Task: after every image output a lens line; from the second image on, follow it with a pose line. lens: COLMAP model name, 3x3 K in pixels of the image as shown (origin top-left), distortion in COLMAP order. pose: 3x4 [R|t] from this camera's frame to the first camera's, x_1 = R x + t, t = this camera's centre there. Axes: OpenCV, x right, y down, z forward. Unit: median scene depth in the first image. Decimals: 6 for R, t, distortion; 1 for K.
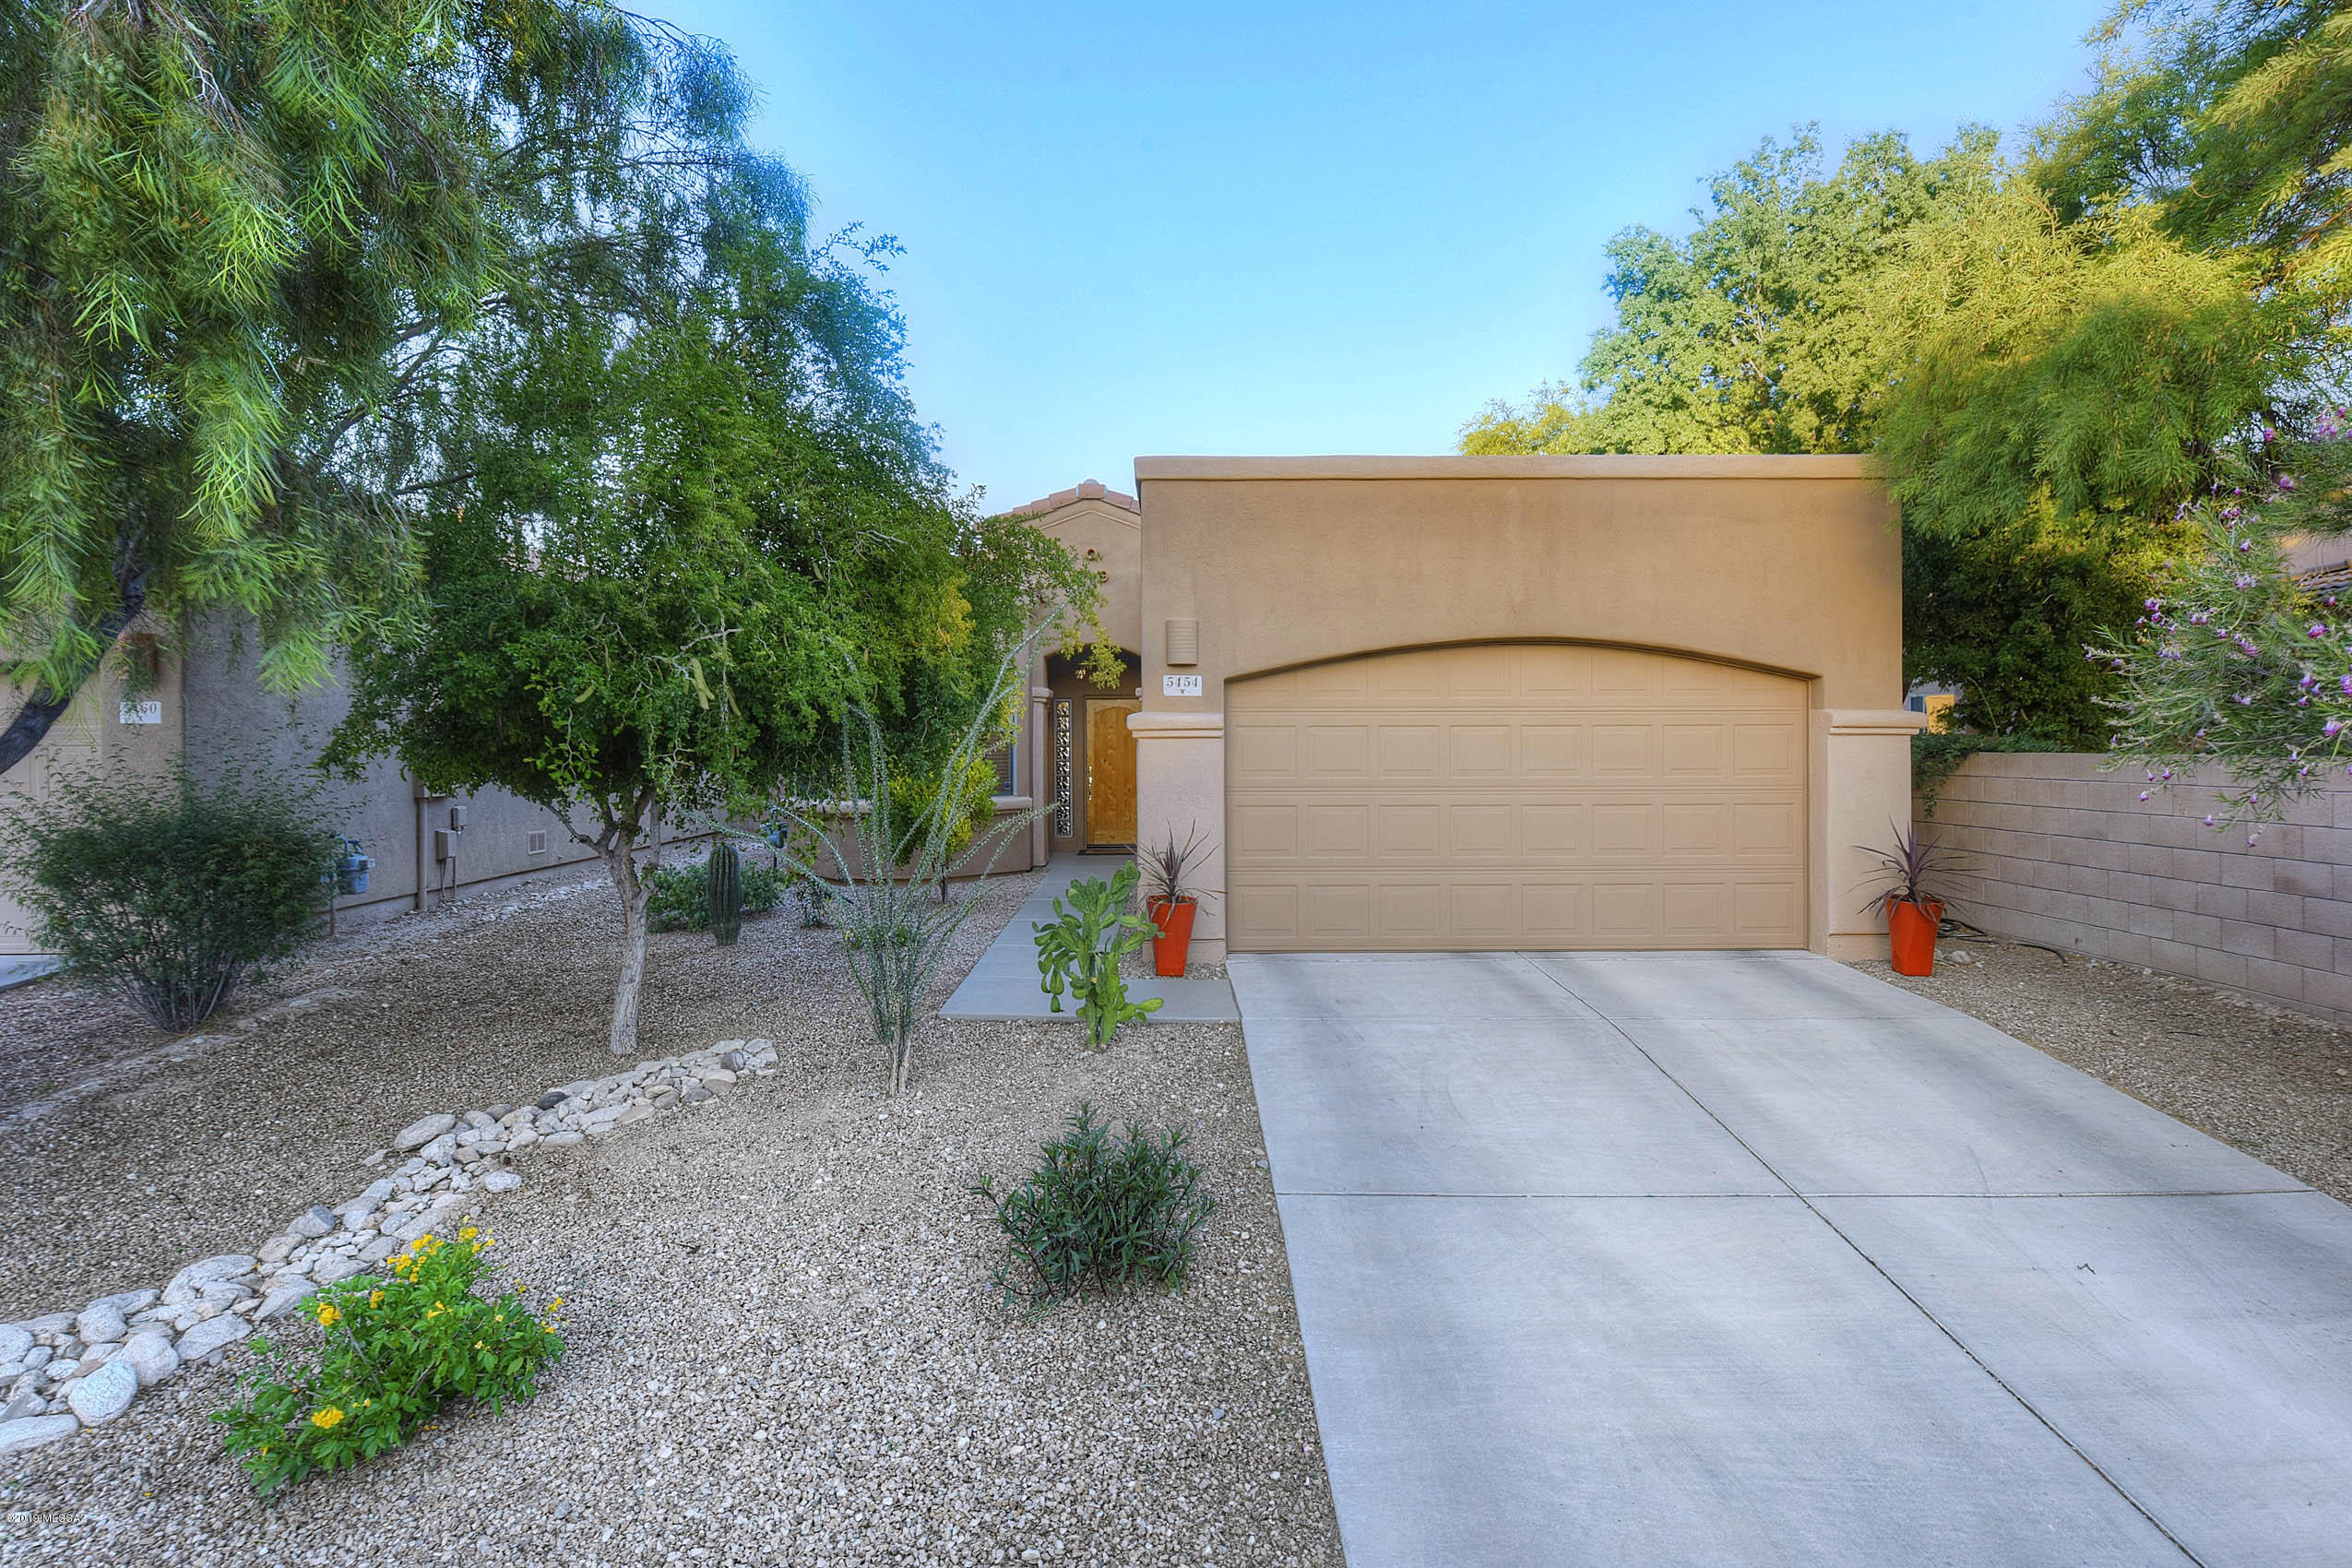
lens RADIAL K [[1152.5, 0, 1174.2], [0, 1152.5, 773.3], [0, 0, 1]] dist [-0.008981, -0.001491]
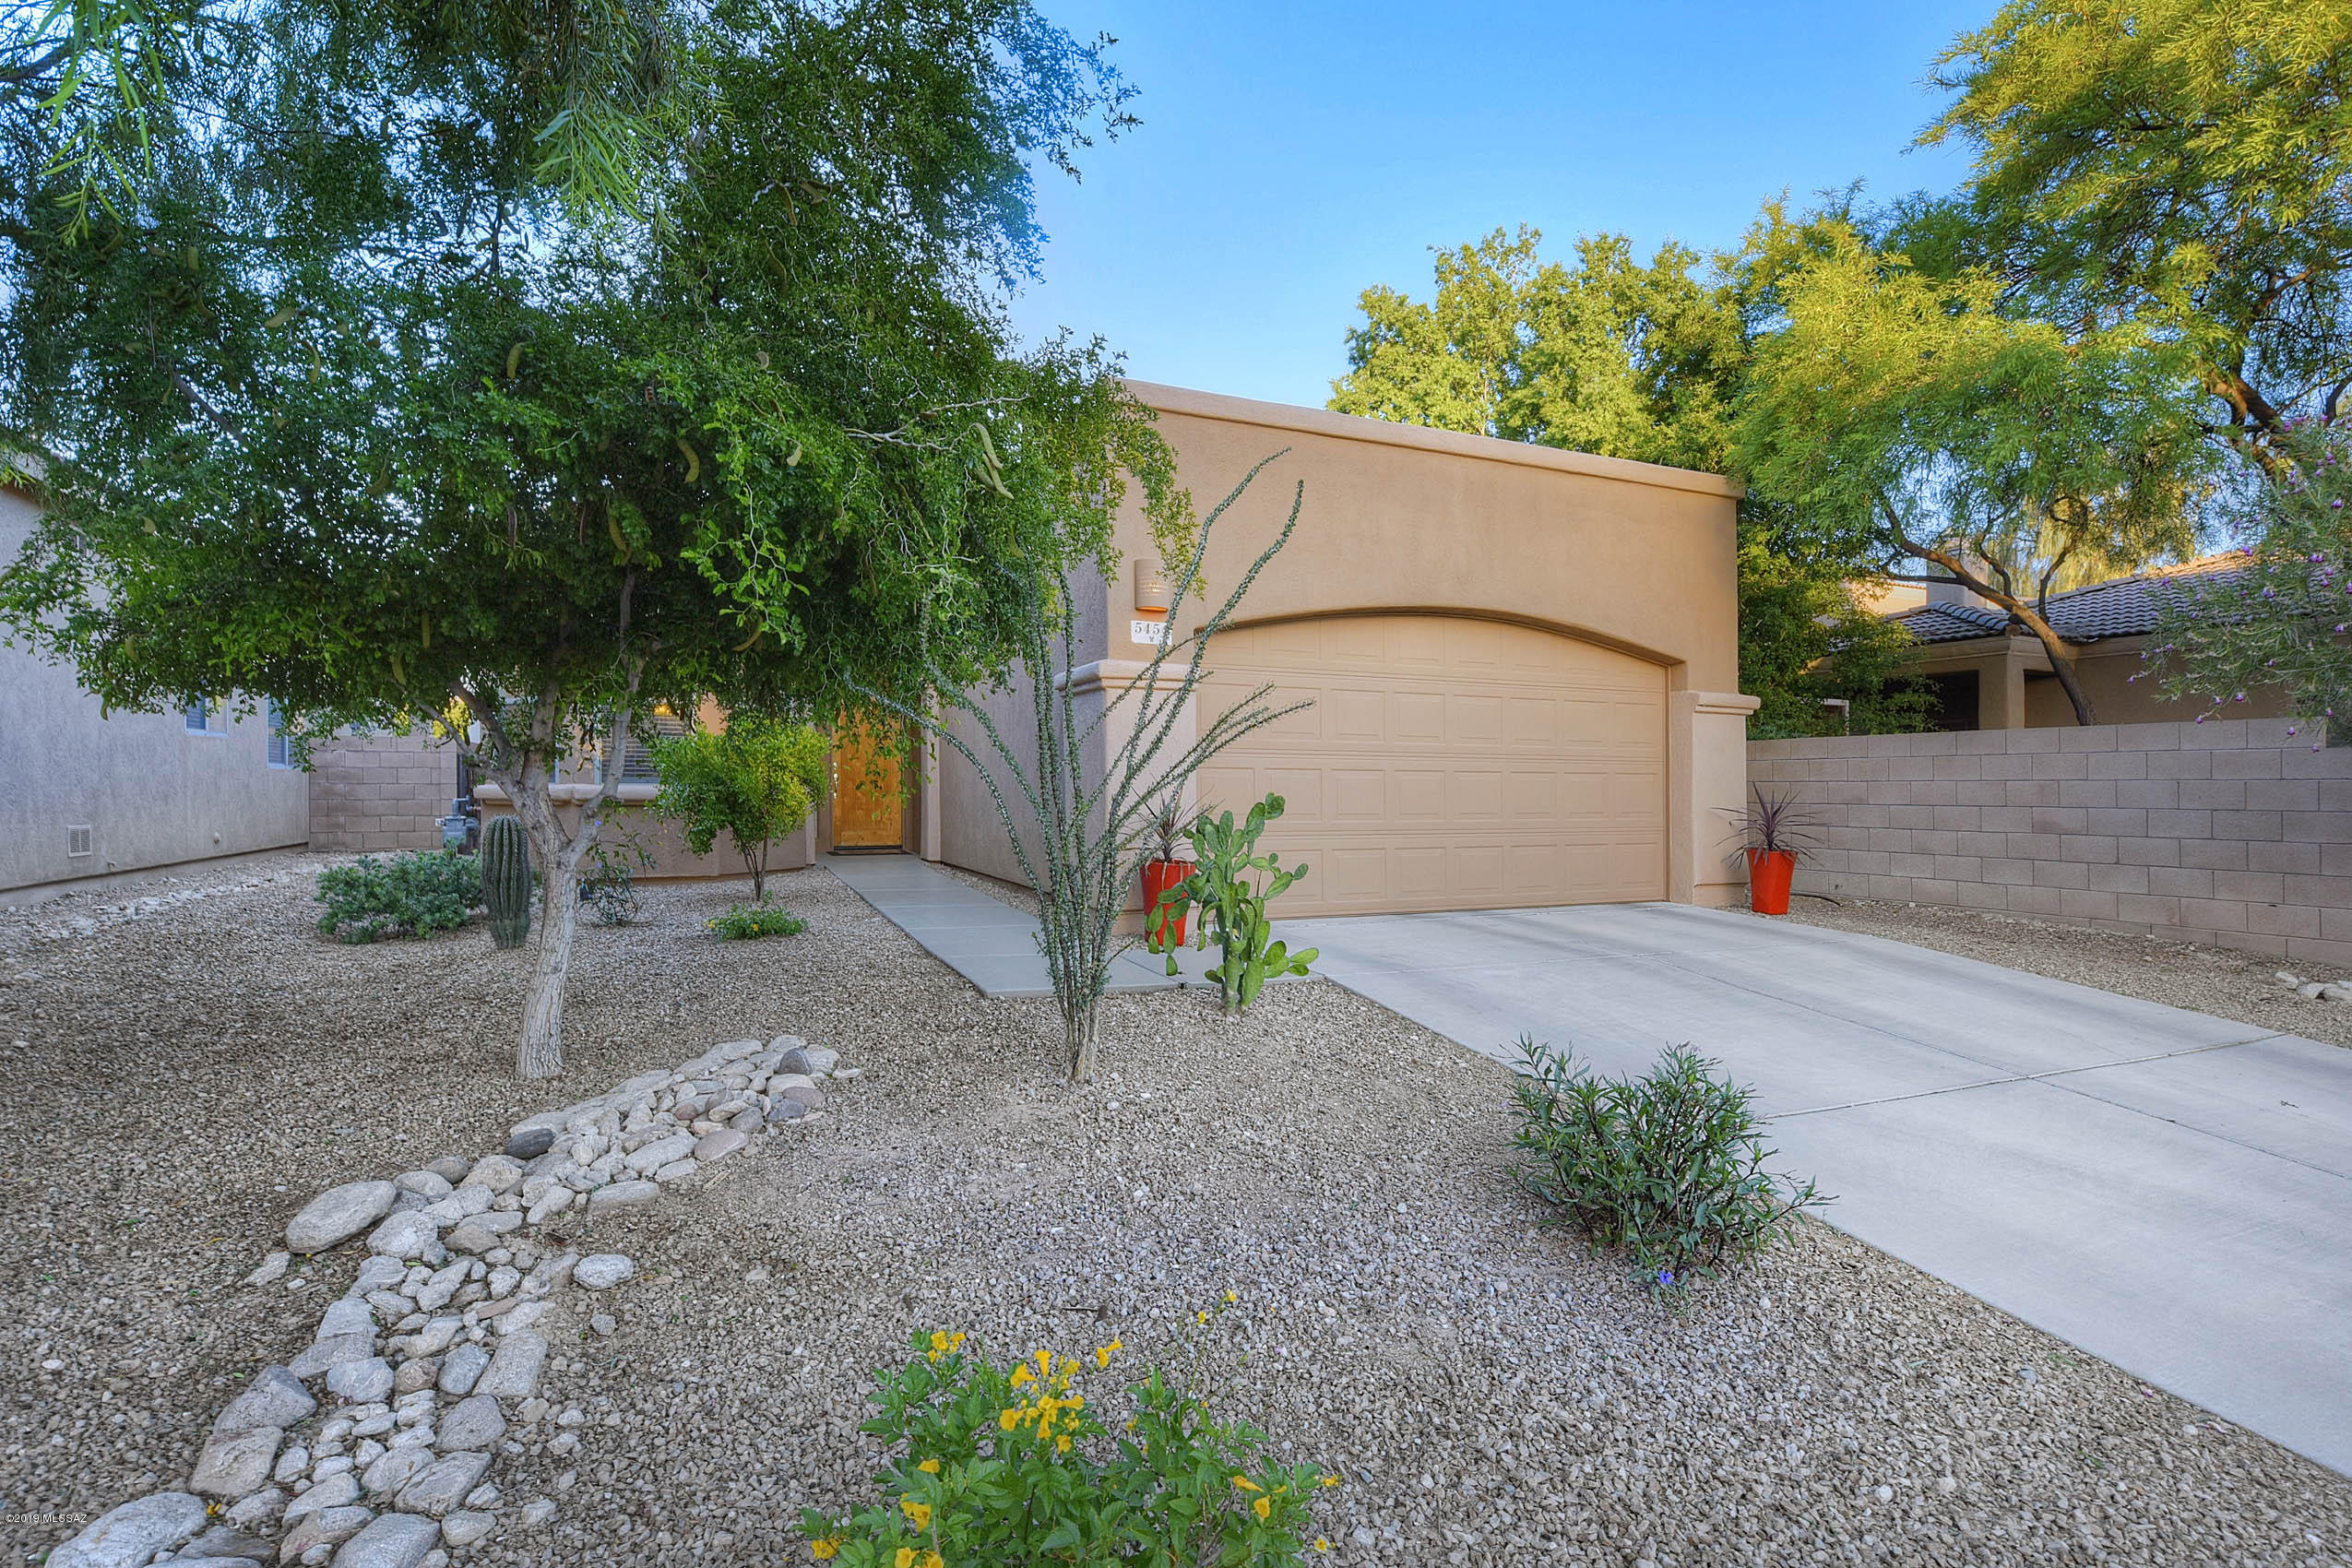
lens RADIAL K [[1058.5, 0, 1179.8], [0, 1058.5, 801.1], [0, 0, 1]] dist [-0.006955, -0.006689]
pose [[0.919743, 0.010652, 0.392377, -0.480185], [-0.005483, 0.999883, -0.014292, 0.110959], [-0.392484, 0.010993, 0.919693, 0.349894]]
